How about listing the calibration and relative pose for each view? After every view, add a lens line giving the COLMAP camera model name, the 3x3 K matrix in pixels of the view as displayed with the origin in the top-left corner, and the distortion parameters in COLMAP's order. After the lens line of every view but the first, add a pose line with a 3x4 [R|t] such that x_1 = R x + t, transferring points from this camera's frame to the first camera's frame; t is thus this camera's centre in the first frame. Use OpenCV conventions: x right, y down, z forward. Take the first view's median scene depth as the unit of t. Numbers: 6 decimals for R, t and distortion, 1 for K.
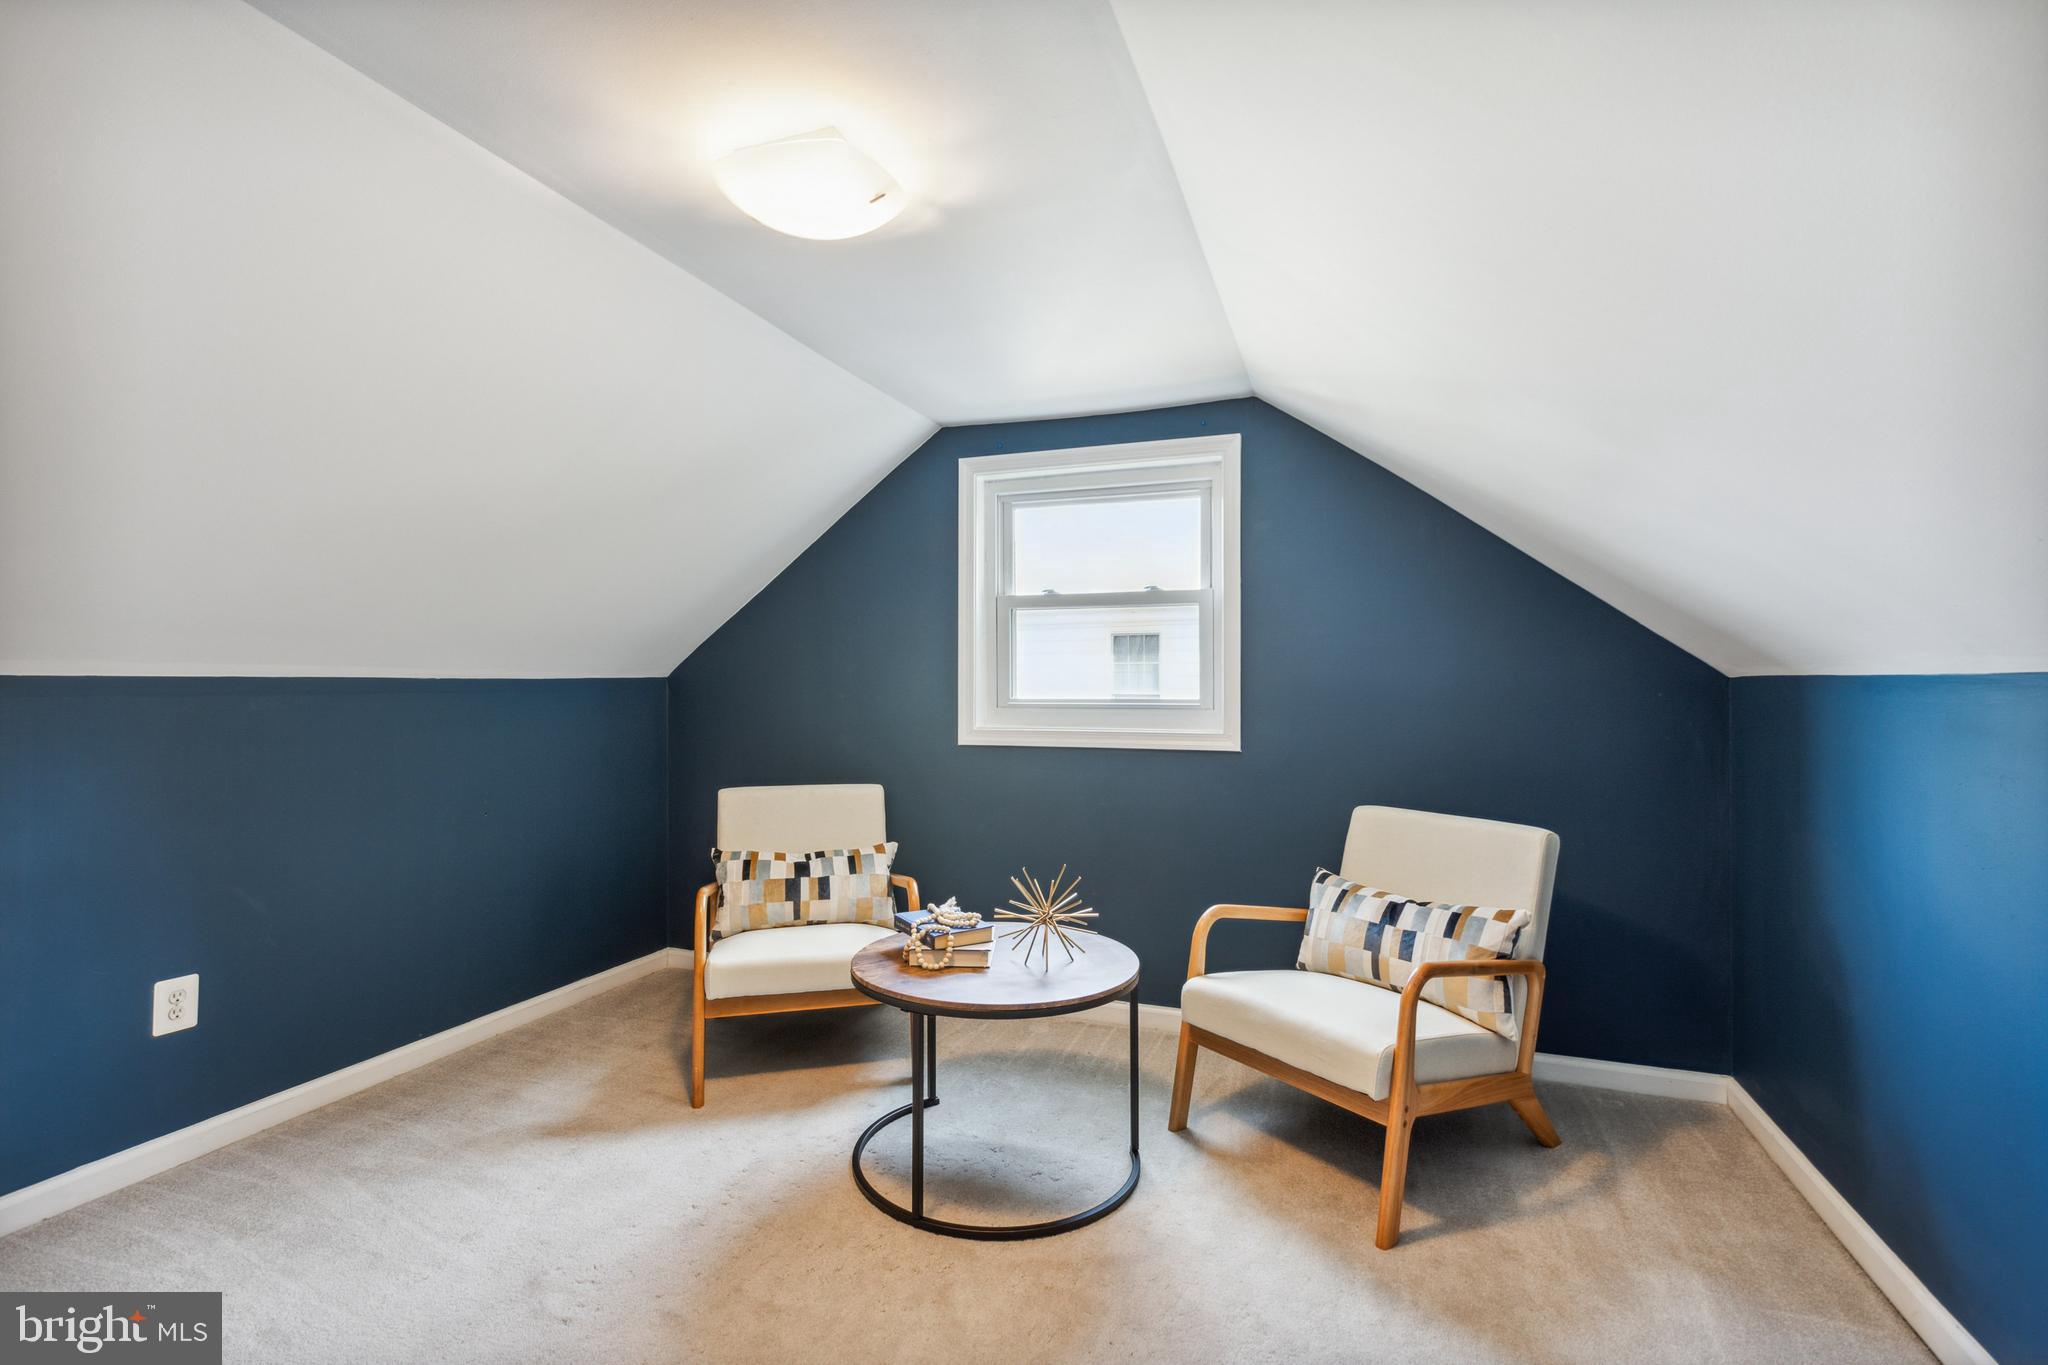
lens RADIAL K [[924.7, 0, 1020.3], [0, 924.7, 682.2], [0, 0, 1]] dist [-0.003260, -0.000561]
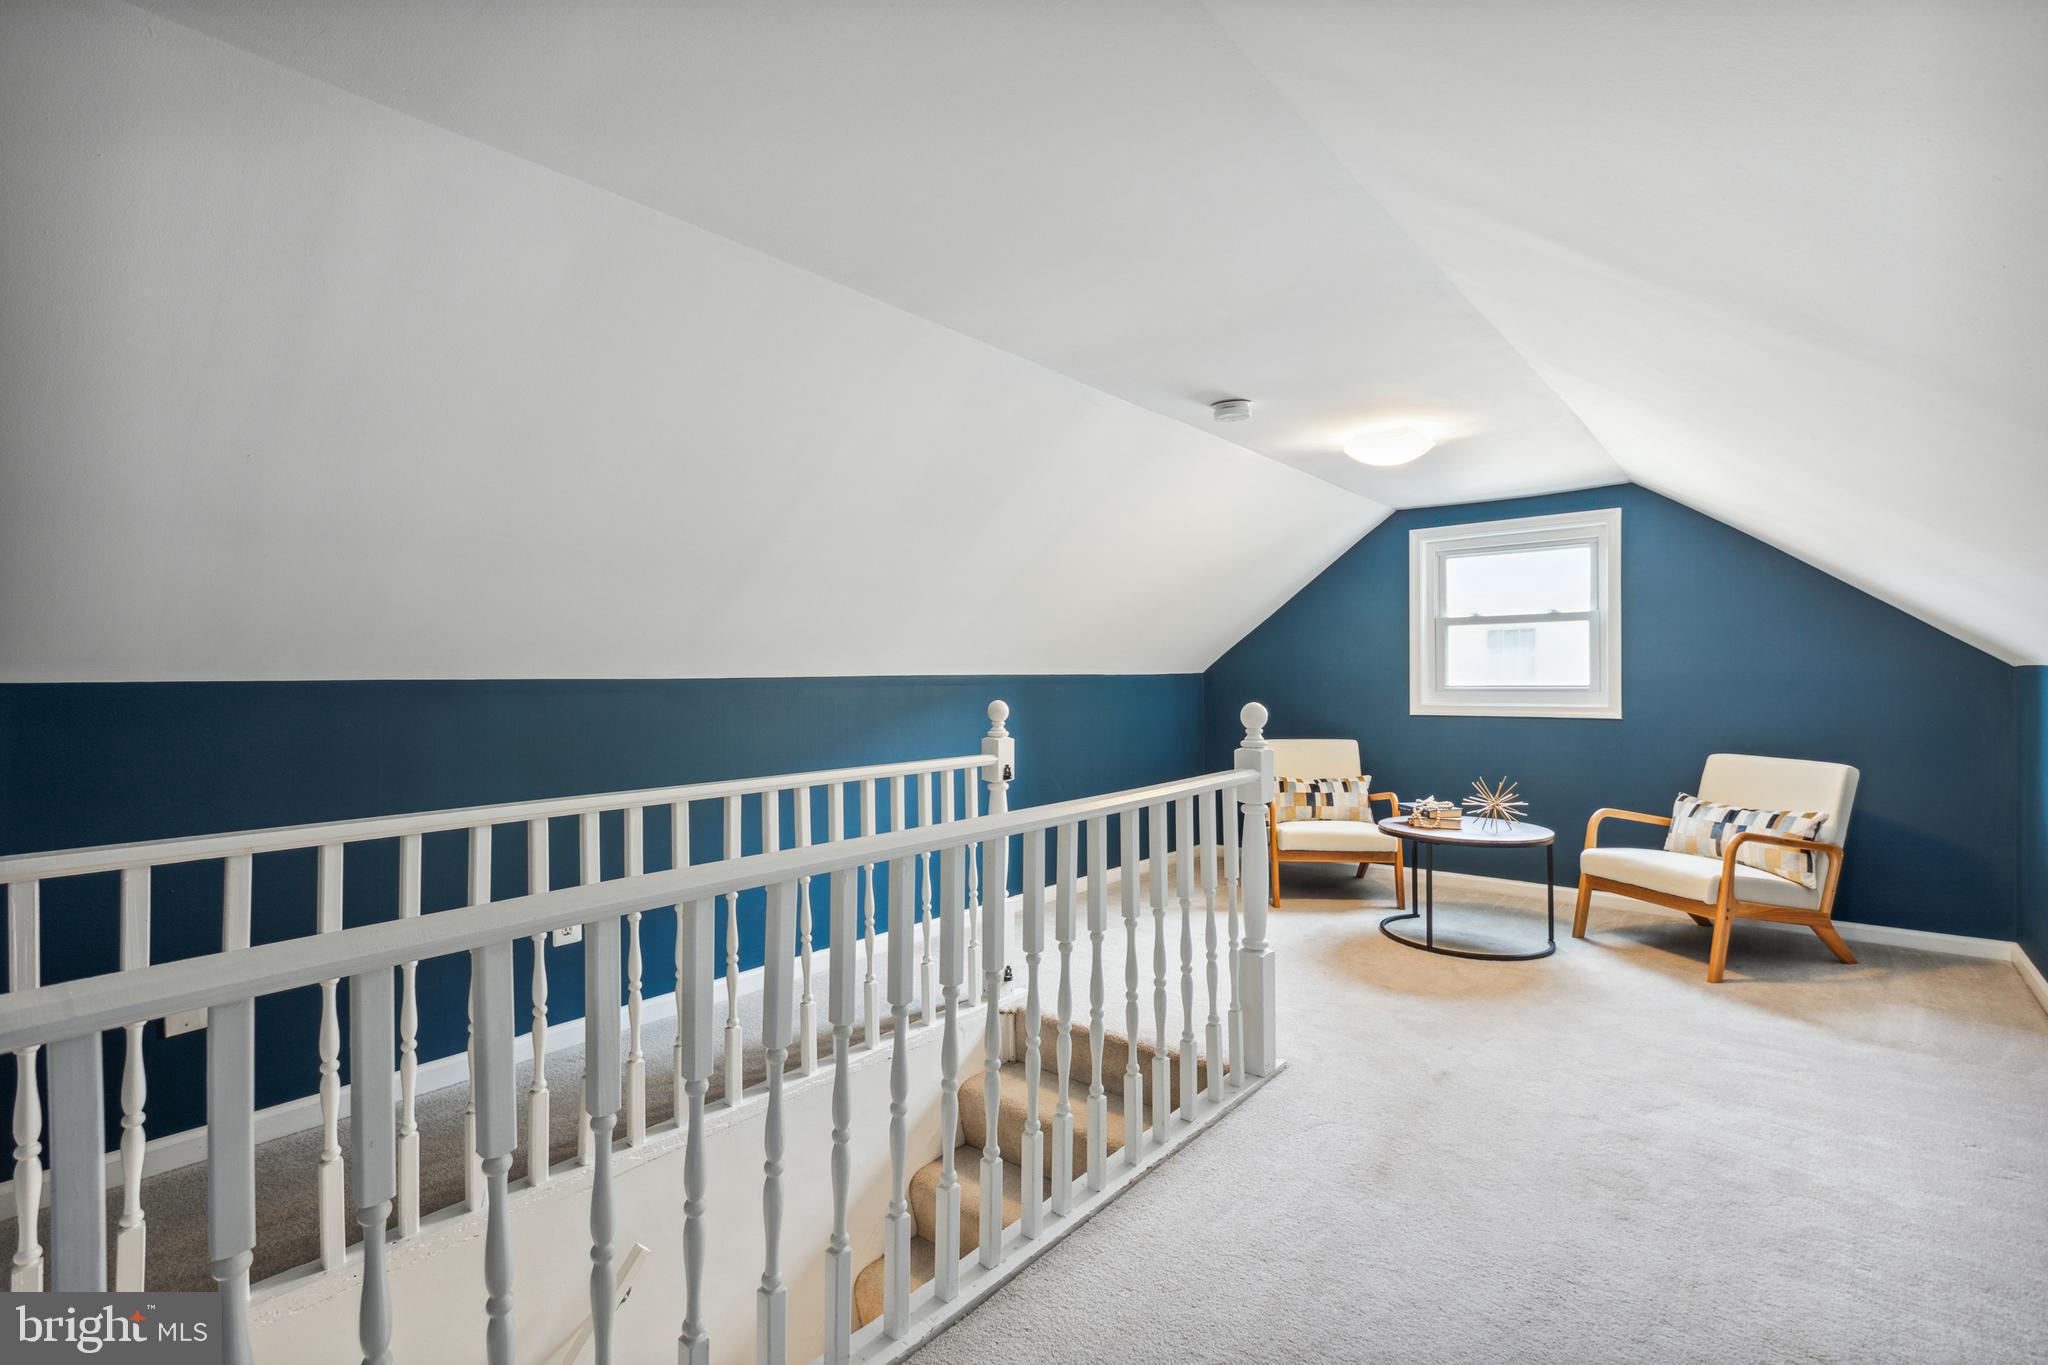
lens RADIAL K [[924.7, 0, 1012.1], [0, 924.7, 684.9], [0, 0, 1]] dist [-0.003260, -0.000561]
pose [[0.937875, -0.005495, -0.346931, -0.180007], [0.009030, 0.999923, 0.008571, -0.002201], [0.346857, -0.011171, 0.937852, -0.793301]]
